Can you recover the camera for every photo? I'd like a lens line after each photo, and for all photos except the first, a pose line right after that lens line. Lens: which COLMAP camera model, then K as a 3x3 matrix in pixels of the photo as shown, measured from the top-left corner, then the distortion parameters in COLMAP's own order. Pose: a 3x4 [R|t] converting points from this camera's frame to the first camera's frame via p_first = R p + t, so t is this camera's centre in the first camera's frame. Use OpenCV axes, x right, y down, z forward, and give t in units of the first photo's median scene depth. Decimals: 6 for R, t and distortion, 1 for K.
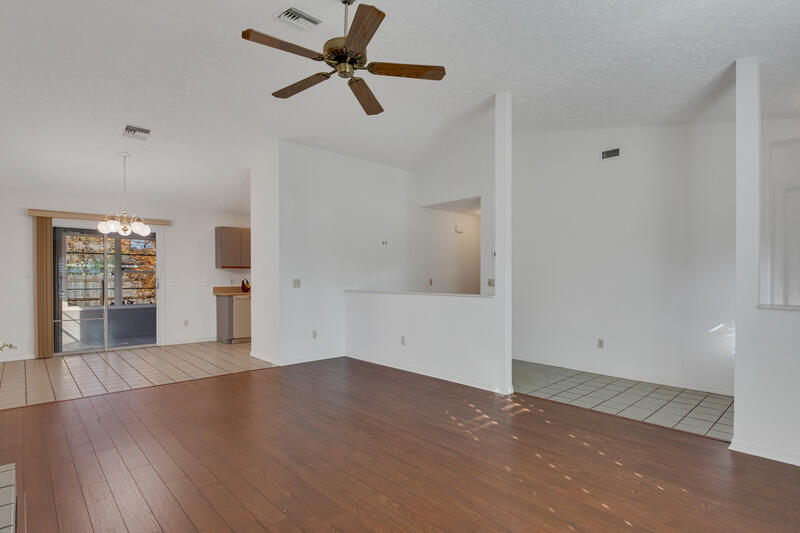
lens RADIAL K [[410.4, 0, 400.5], [0, 410.4, 284.1], [0, 0, 1]] dist [-0.003286, -0.002048]
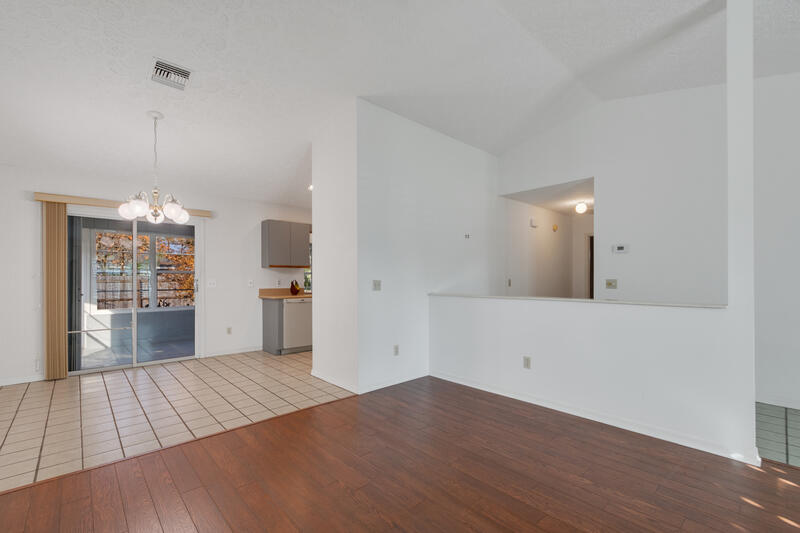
lens RADIAL K [[353.5, 0, 396.7], [0, 353.5, 280.2], [0, 0, 1]] dist [0.000364, 0.000489]
pose [[0.999931, -0.001412, -0.011658, -0.184557], [0.001293, 0.999947, -0.010256, -0.004114], [0.011672, 0.010240, 0.999879, 0.296093]]
